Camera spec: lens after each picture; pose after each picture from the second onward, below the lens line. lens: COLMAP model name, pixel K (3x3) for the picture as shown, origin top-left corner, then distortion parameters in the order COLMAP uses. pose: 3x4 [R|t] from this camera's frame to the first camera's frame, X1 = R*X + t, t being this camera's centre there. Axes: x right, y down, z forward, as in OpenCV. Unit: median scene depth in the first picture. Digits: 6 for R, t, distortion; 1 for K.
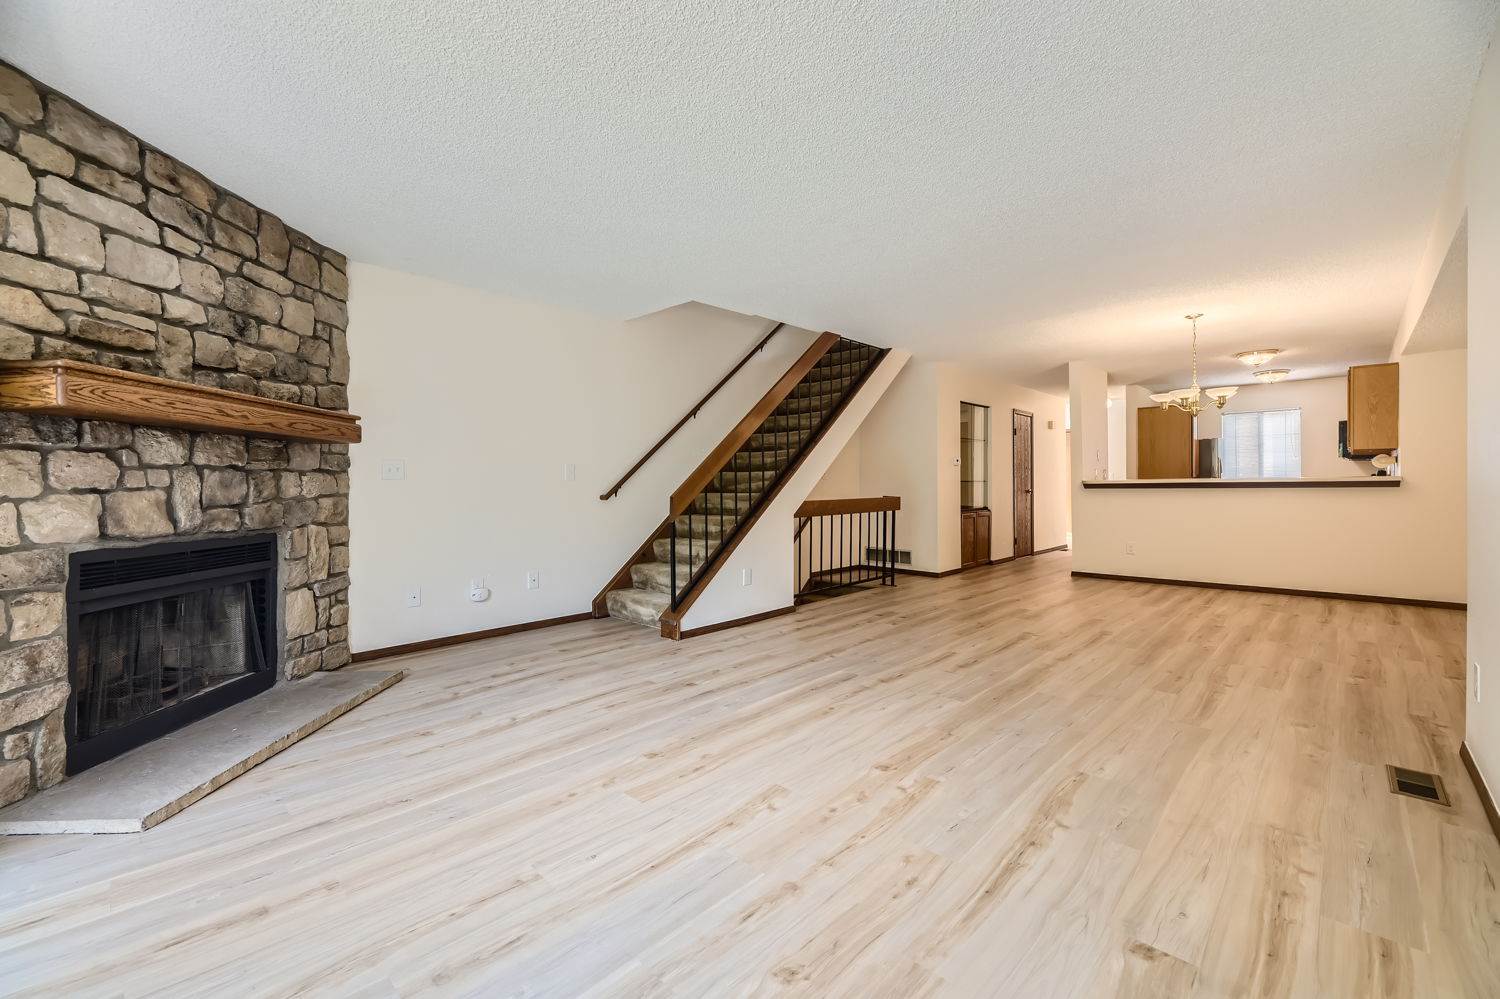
lens RADIAL K [[613.6, 0, 737.0], [0, 613.6, 486.4], [0, 0, 1]] dist [0.002194, -0.001530]
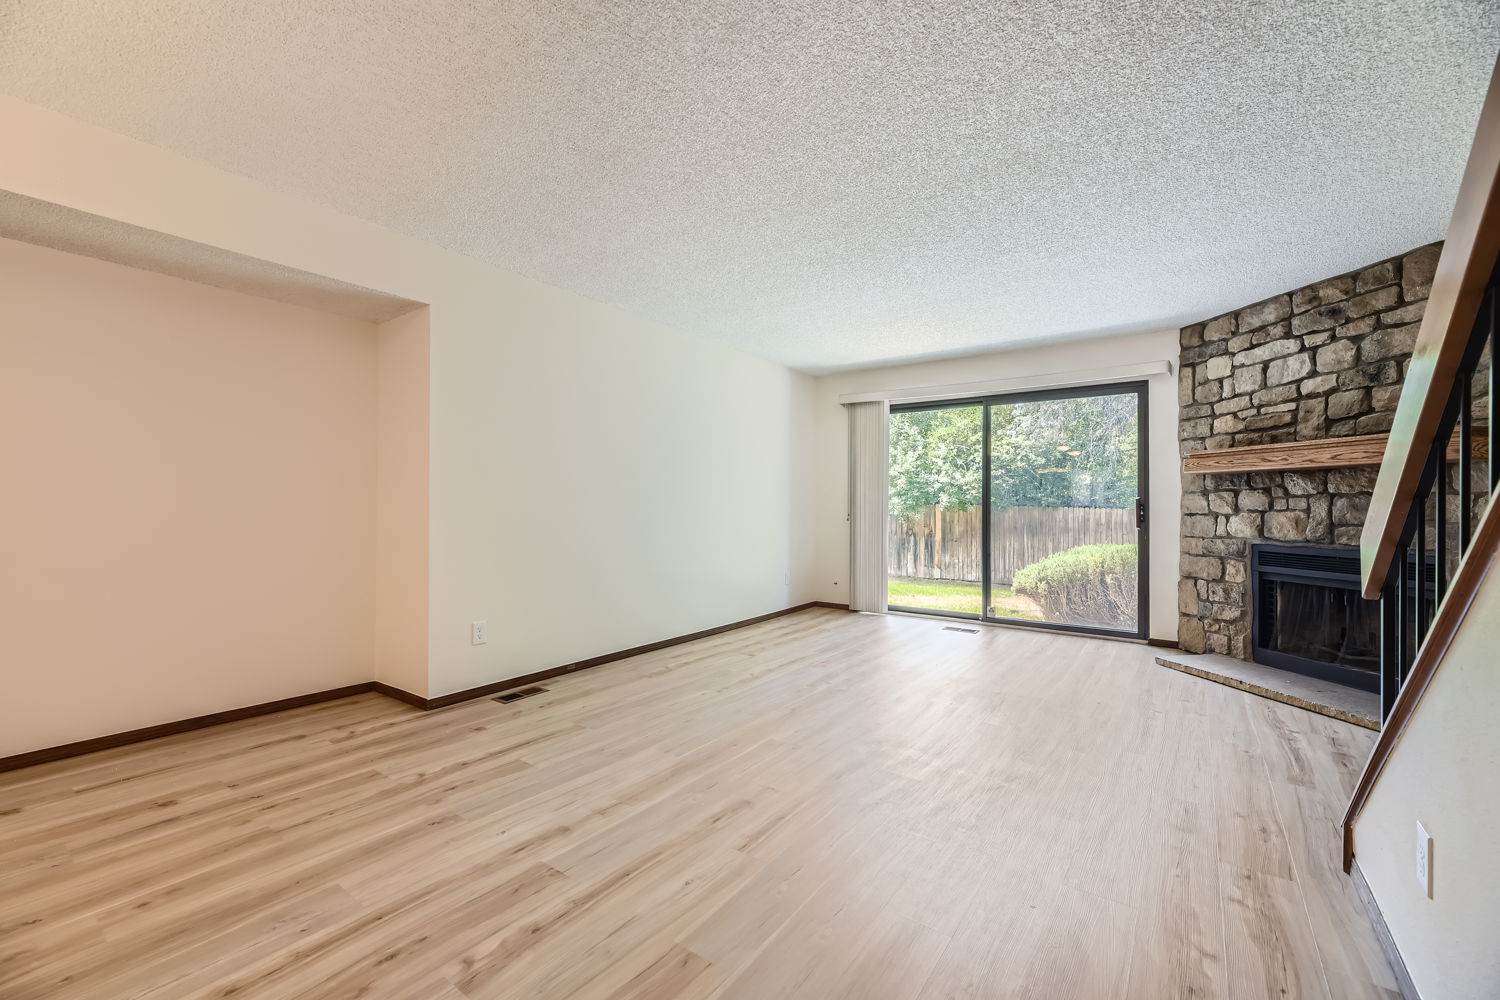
lens RADIAL K [[613.6, 0, 743.1], [0, 613.6, 501.0], [0, 0, 1]] dist [0.002194, -0.001530]
pose [[-0.988170, 0.000866, -0.153358, 0.673270], [0.001846, 0.999979, -0.006247, -0.012970], [0.153349, -0.006456, -0.988151, 2.340030]]
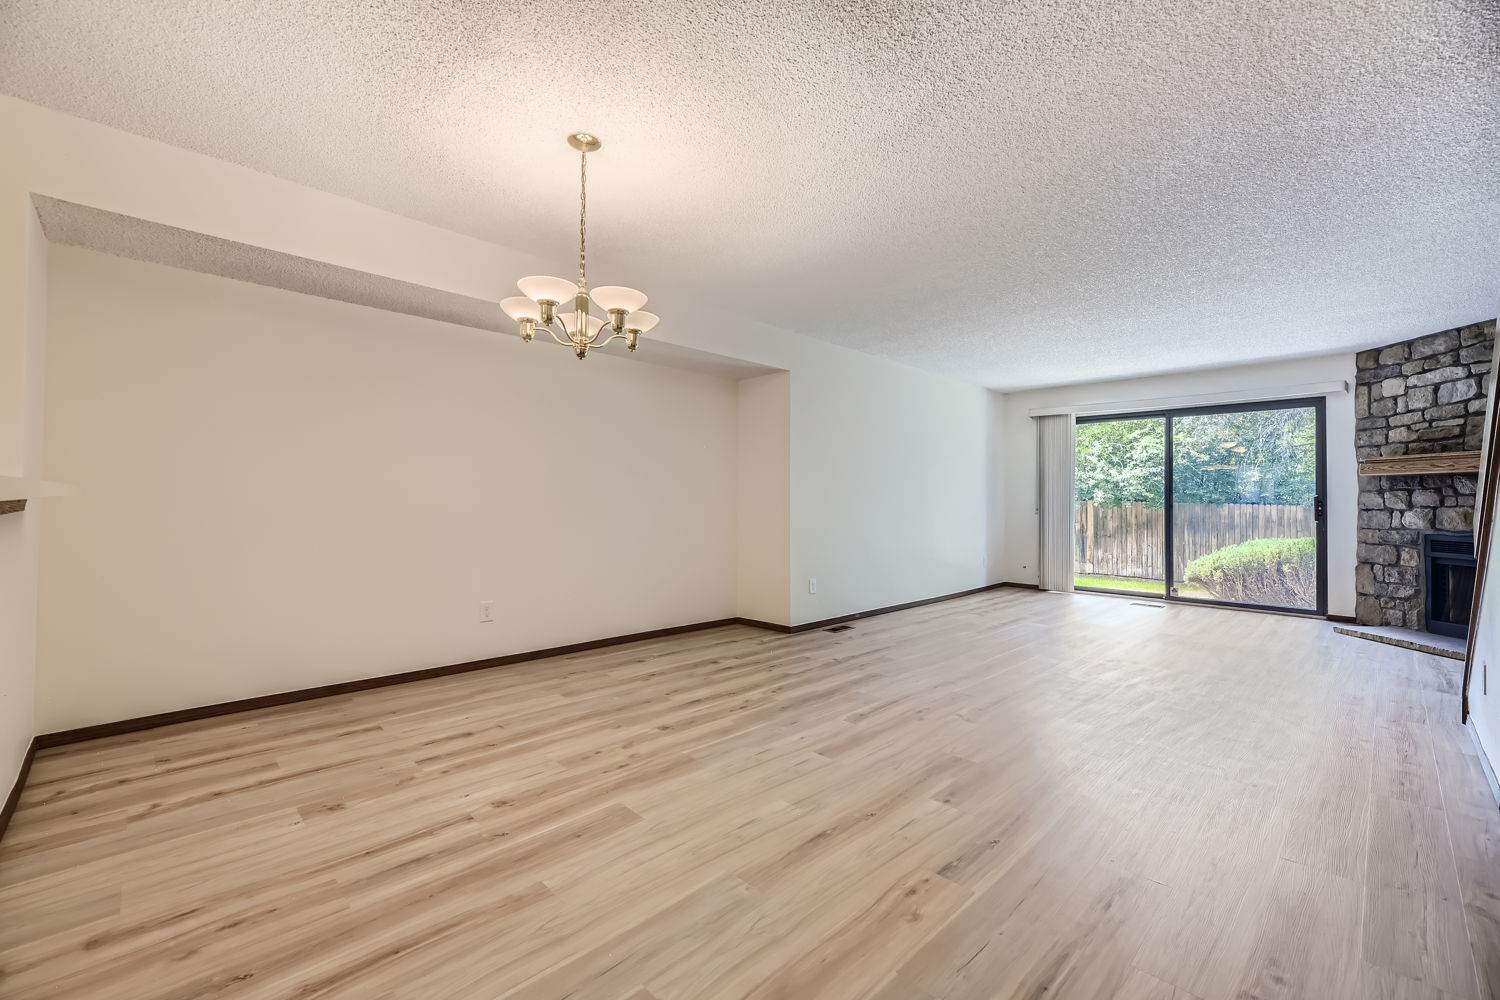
lens RADIAL K [[613.6, 0, 742.1], [0, 613.6, 492.9], [0, 0, 1]] dist [0.002194, -0.001530]
pose [[-0.999721, 0.000334, 0.023638, 1.249864], [0.000040, 0.999923, -0.012404, -0.015207], [-0.023641, -0.012399, -0.999644, 2.977581]]
